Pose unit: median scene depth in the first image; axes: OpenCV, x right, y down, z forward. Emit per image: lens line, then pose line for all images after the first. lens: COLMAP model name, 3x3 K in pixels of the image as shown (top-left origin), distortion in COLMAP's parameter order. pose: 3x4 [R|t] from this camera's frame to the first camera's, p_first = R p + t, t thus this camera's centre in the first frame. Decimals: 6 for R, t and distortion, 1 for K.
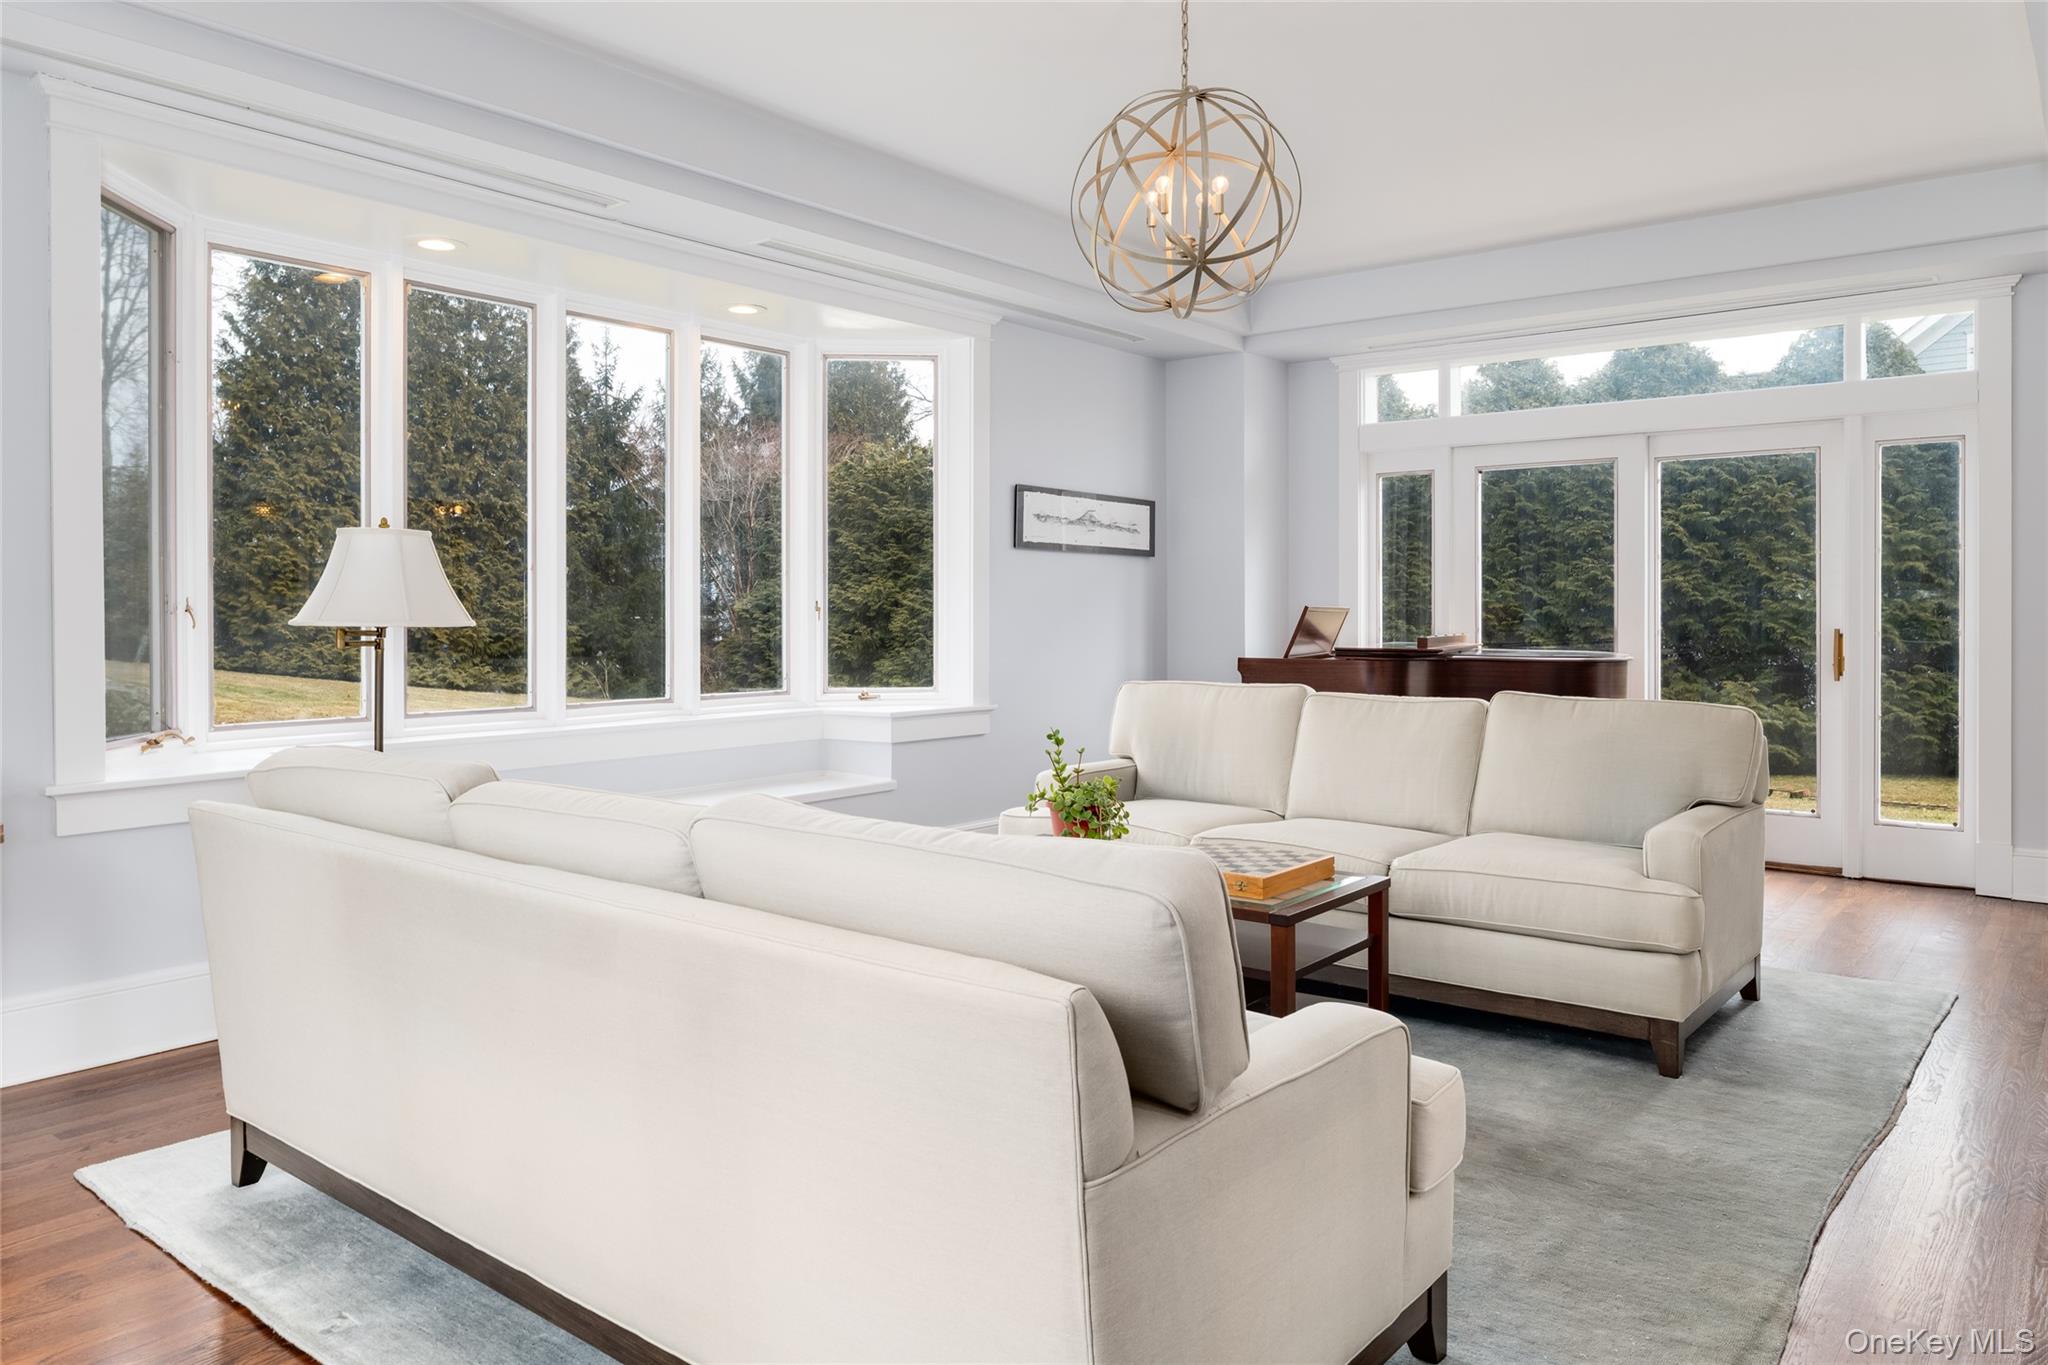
lens RADIAL K [[1393.4, 0, 1026.9], [0, 1393.4, 616.5], [0, 0, 1]] dist [0.008197, 0.003113]
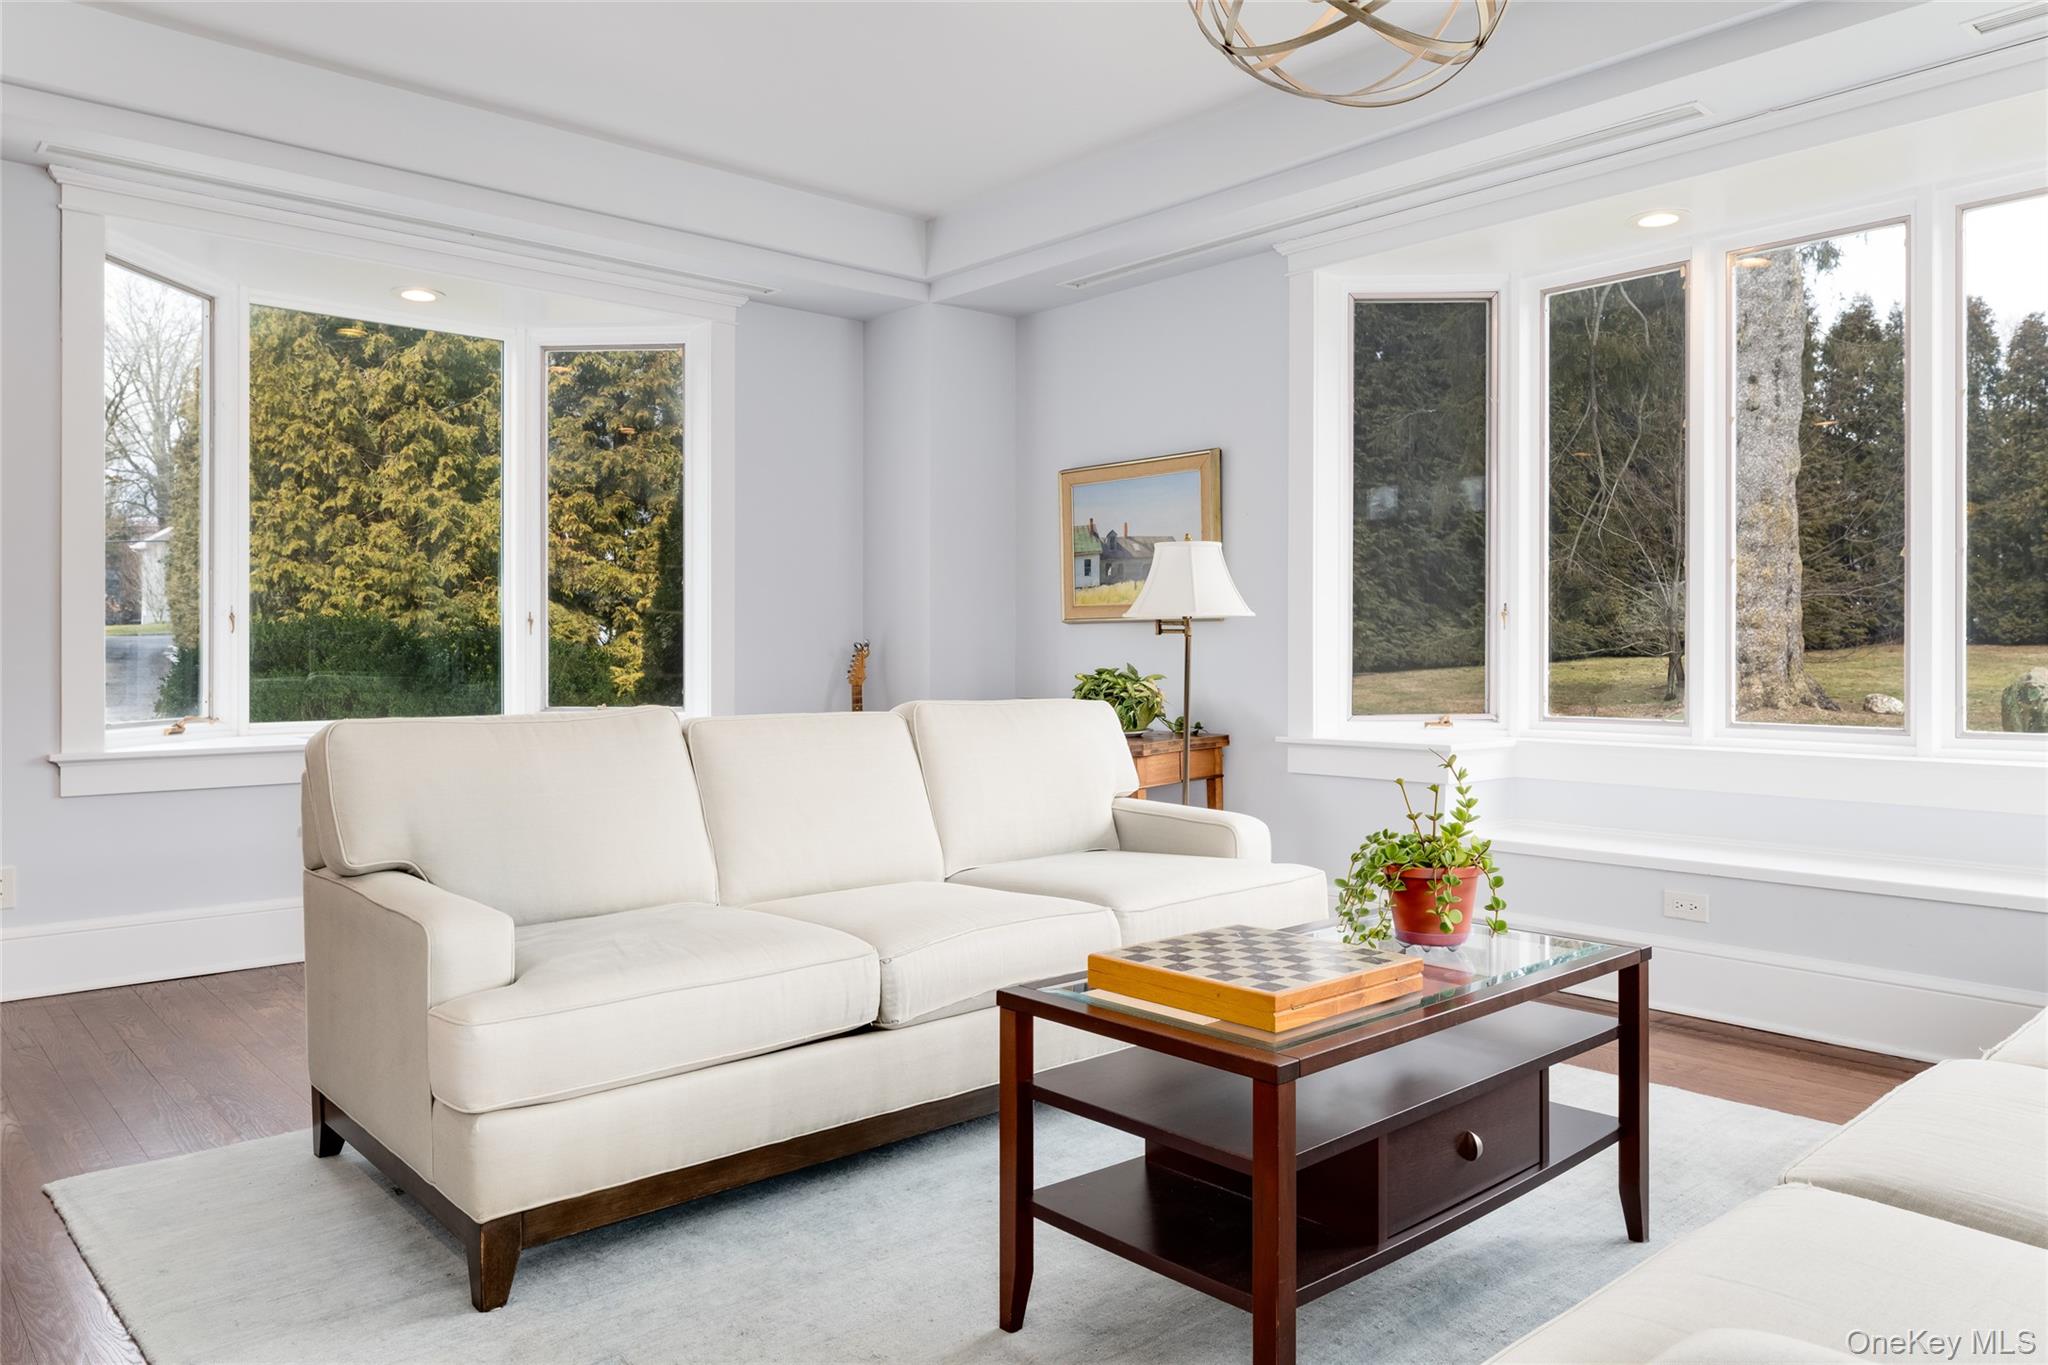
lens RADIAL K [[1383.1, 0, 1020.1], [0, 1383.1, 662.3], [0, 0, 1]] dist [0.007222, 0.001487]
pose [[-0.156818, 0.009594, -0.987581, 0.399452], [-0.005817, 0.999927, 0.010637, 0.017422], [0.987610, 0.007413, -0.156751, 0.509460]]
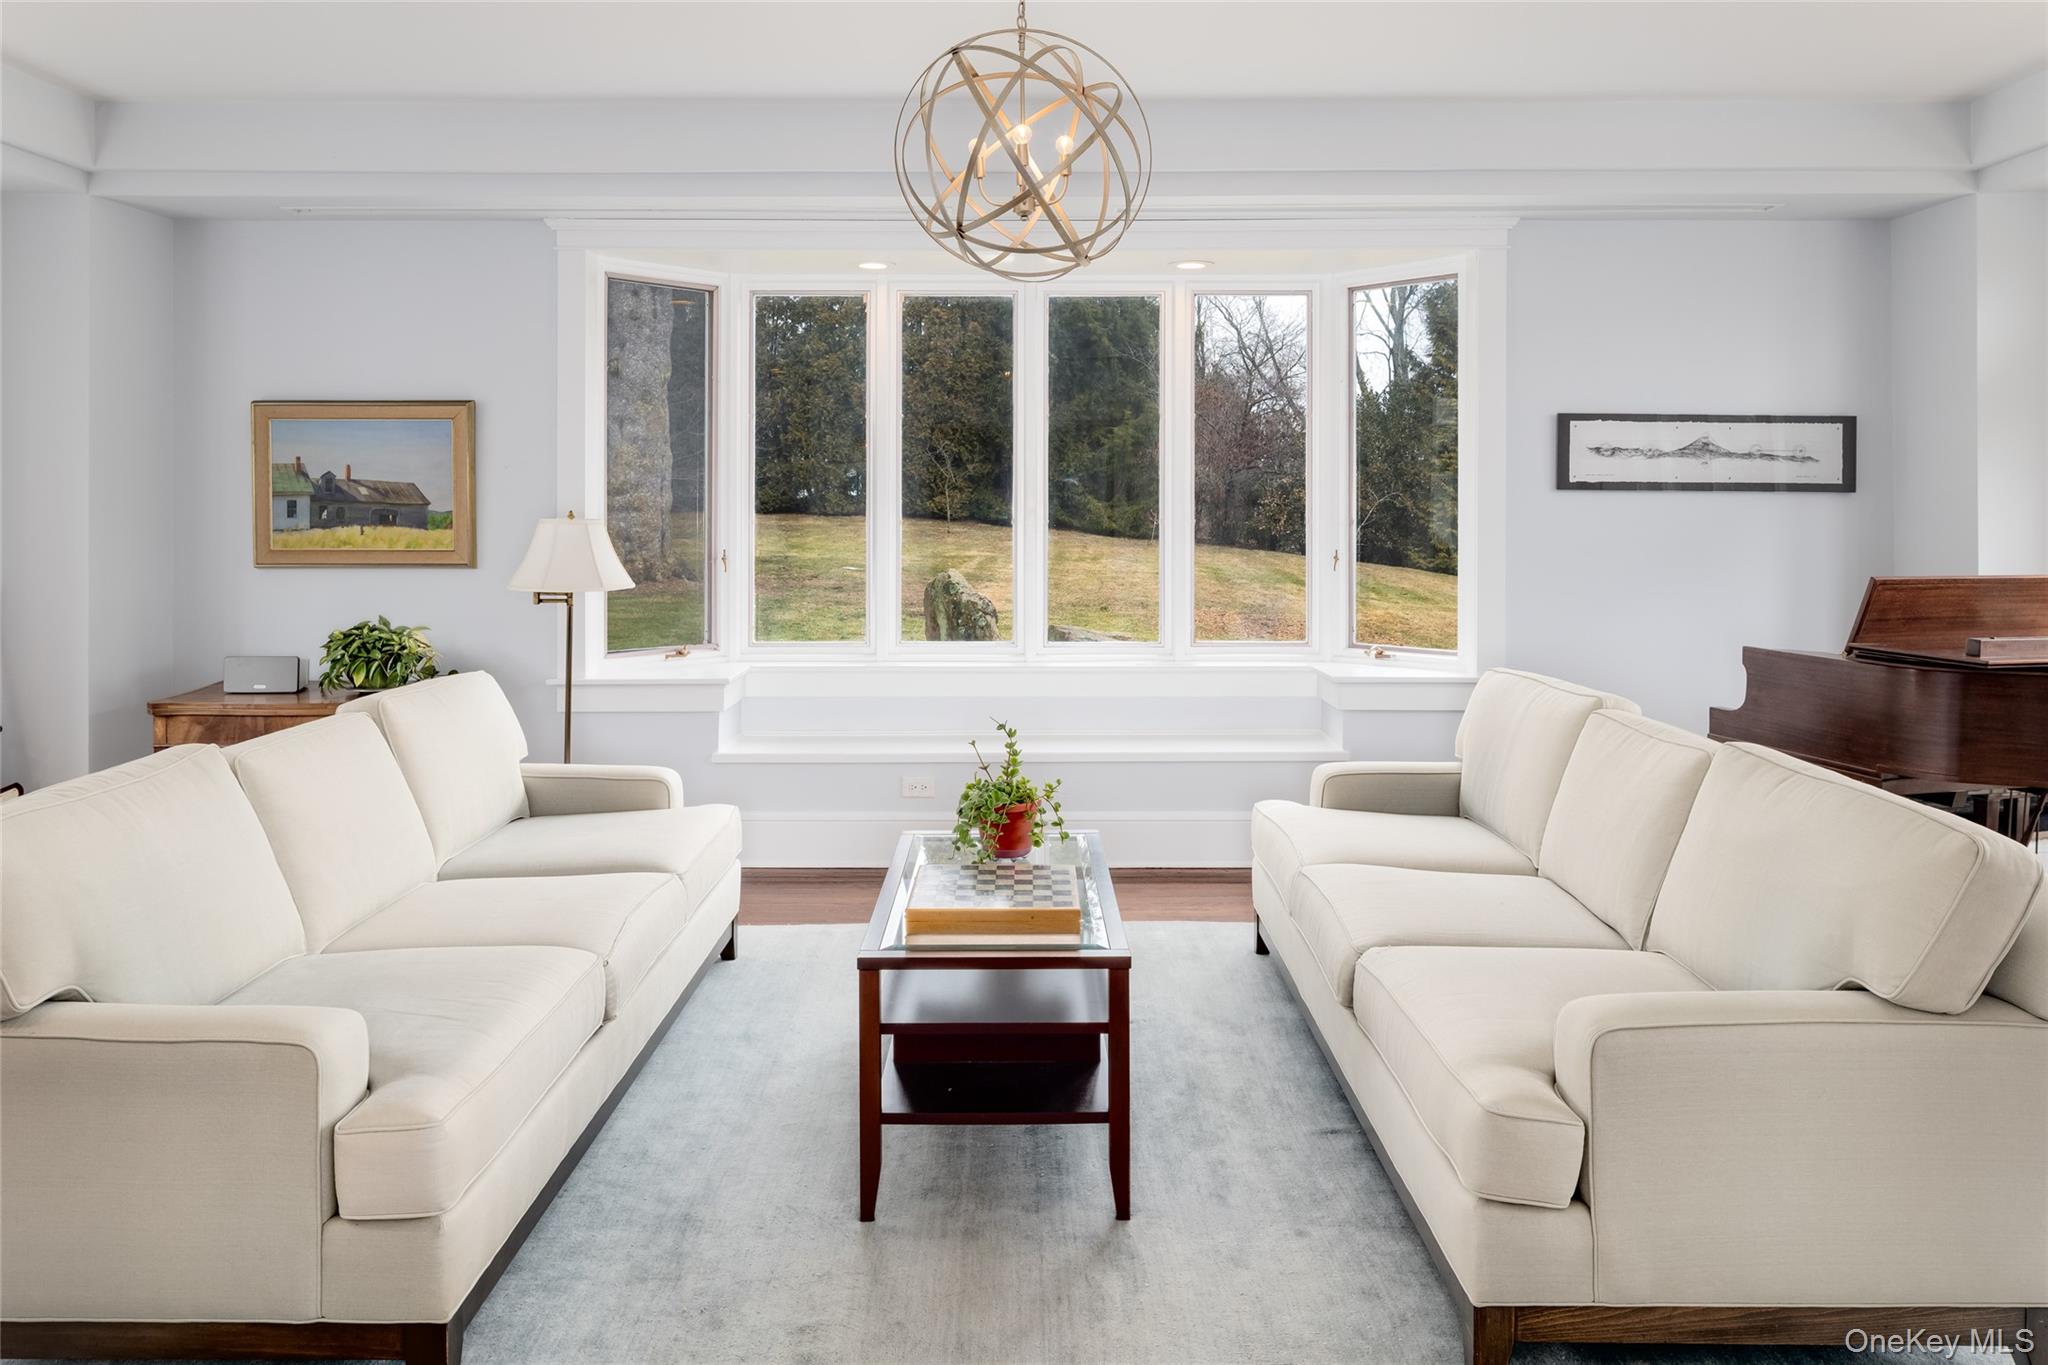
lens RADIAL K [[1393.5, 0, 1021.0], [0, 1393.5, 497.0], [0, 0, 1]] dist [-0.004621, -0.001598]
pose [[0.626260, -0.004066, -0.779604, 0.436006], [-0.005232, 0.999942, -0.009418, -0.035511], [0.779597, 0.009977, 0.626202, 0.232826]]
